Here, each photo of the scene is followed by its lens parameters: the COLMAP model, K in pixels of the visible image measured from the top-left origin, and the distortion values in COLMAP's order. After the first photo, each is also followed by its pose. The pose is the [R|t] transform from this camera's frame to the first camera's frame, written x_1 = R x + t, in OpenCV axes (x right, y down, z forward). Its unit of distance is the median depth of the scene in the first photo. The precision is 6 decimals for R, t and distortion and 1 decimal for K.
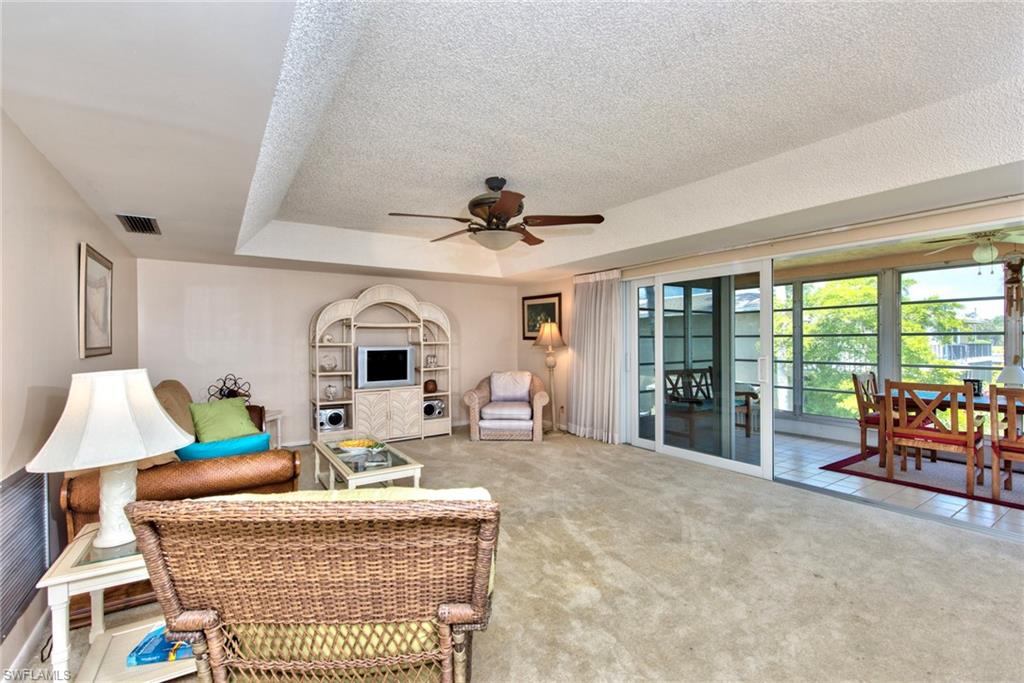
lens RADIAL K [[448.5, 0, 505.5], [0, 448.5, 343.2], [0, 0, 1]] dist [-0.011511, -0.000544]
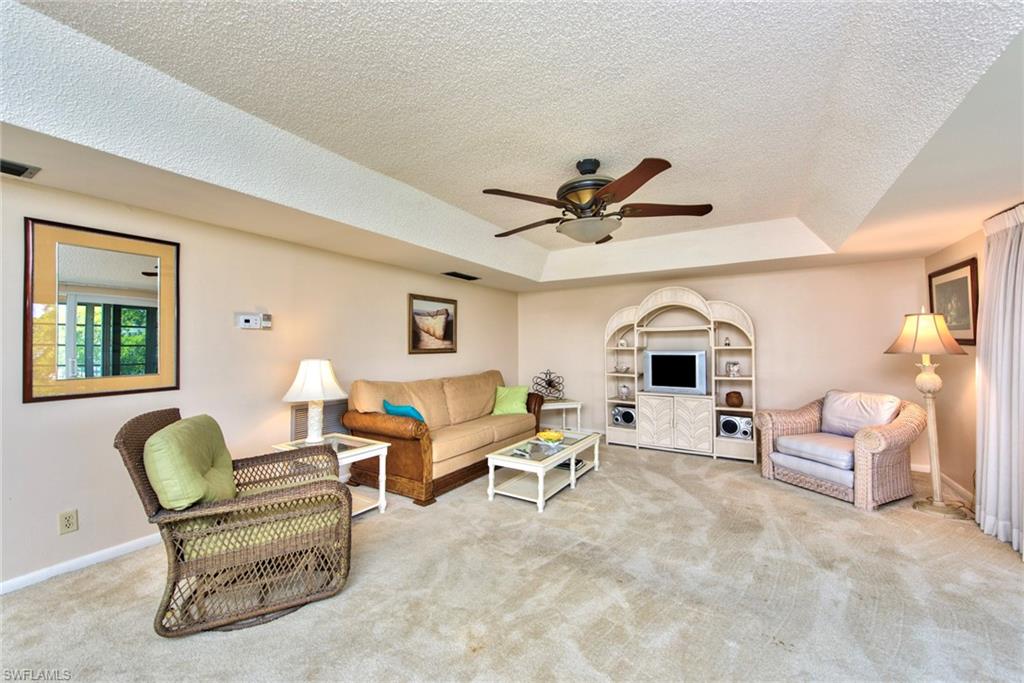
lens RADIAL K [[407.8, 0, 512.0], [0, 407.8, 341.5], [0, 0, 1]] dist [0.000770, 0.000116]
pose [[0.415988, -0.004424, -0.909359, 0.443505], [-0.005093, 0.999961, -0.007194, -0.005770], [0.909356, 0.007624, 0.415949, 0.374431]]
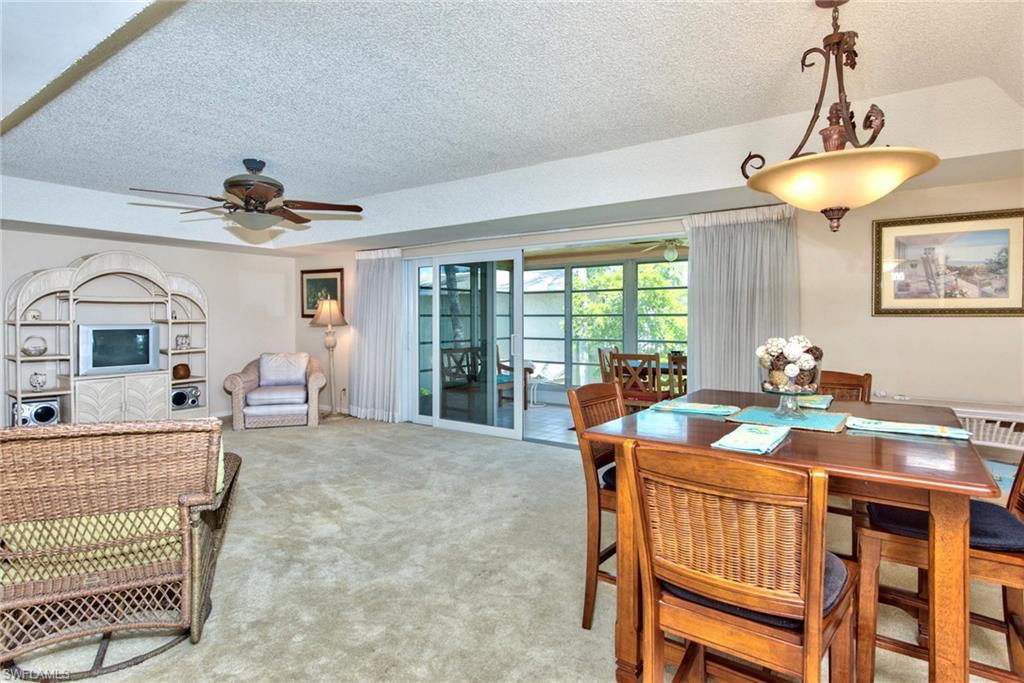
lens RADIAL K [[548.5, 0, 525.9], [0, 548.5, 322.8], [0, 0, 1]] dist [-0.004262, -0.000607]
pose [[0.924758, 0.001873, 0.380552, 0.053507], [-0.002290, 0.999997, 0.000642, 0.000951], [-0.380549, -0.001465, 0.924759, -0.271345]]
